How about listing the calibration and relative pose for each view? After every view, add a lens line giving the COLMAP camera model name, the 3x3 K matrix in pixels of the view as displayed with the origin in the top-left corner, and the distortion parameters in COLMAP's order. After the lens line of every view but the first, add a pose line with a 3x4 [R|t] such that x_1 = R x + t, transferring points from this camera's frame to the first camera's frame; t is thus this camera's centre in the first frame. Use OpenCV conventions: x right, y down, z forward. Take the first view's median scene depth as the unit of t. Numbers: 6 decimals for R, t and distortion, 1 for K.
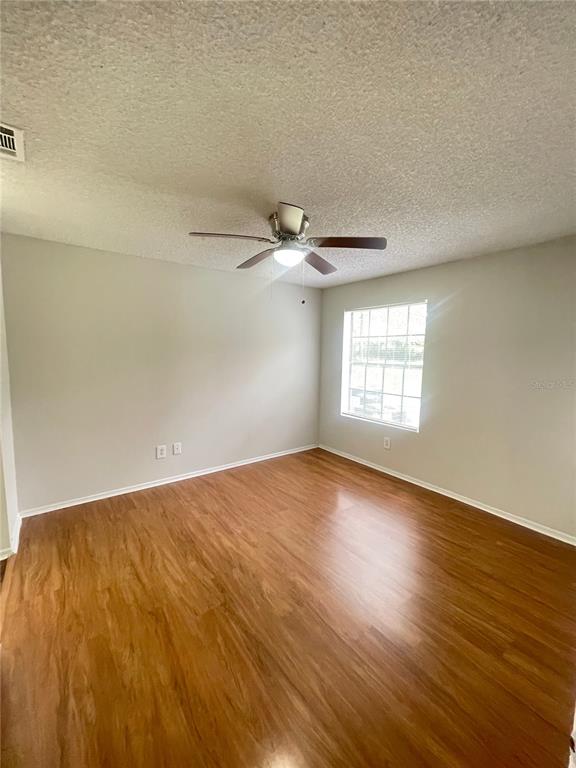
lens RADIAL K [[311.9, 0, 289.8], [0, 311.9, 385.8], [0, 0, 1]] dist [0.001190, 0.000505]
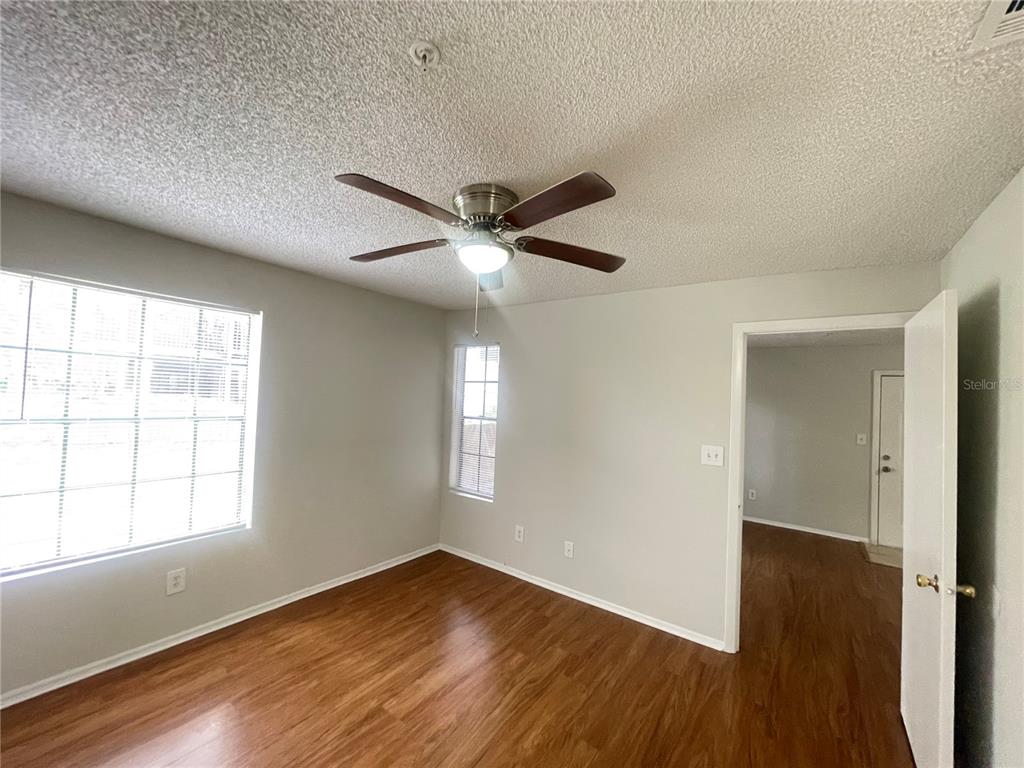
lens RADIAL K [[415.9, 0, 508.3], [0, 415.9, 384.0], [0, 0, 1]] dist [0.001190, 0.000505]
pose [[-0.284657, 0.001832, 0.958628, -0.480424], [0.057195, 0.998249, 0.015076, -0.106032], [-0.956922, 0.059120, -0.284263, 0.719716]]
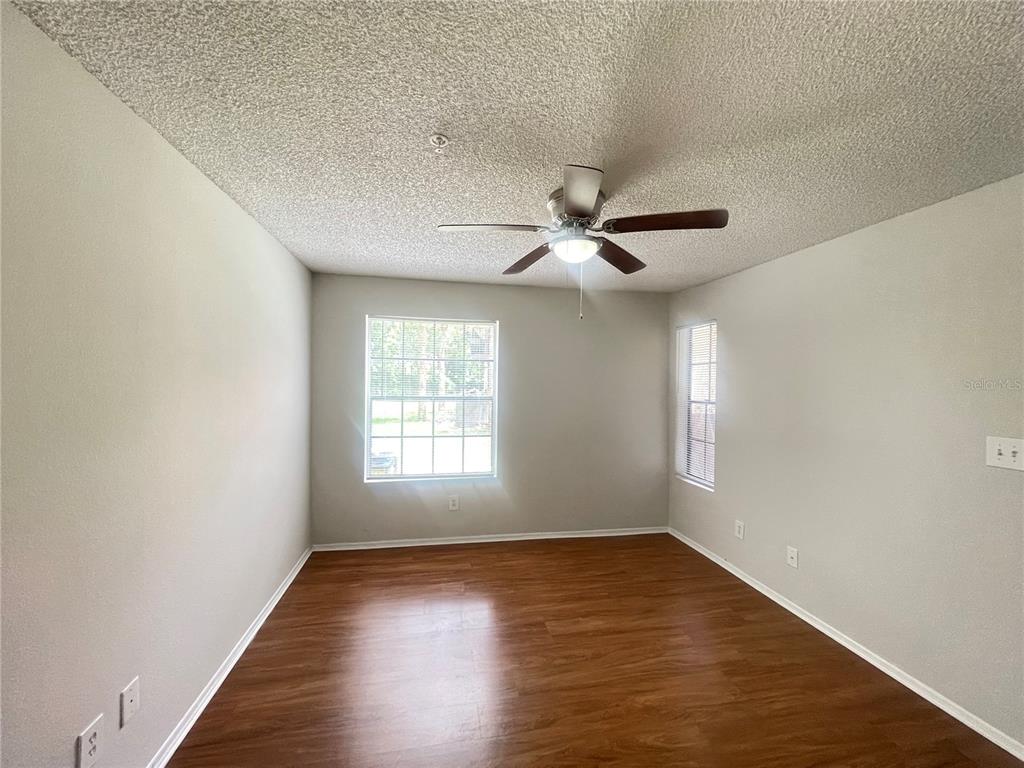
lens RADIAL K [[415.9, 0, 510.5], [0, 415.9, 384.9], [0, 0, 1]] dist [0.001190, 0.000505]
pose [[0.439384, -0.015522, 0.898165, -0.547607], [0.090136, 0.995566, -0.026889, -0.060208], [-0.893766, 0.092772, 0.438835, 0.447373]]
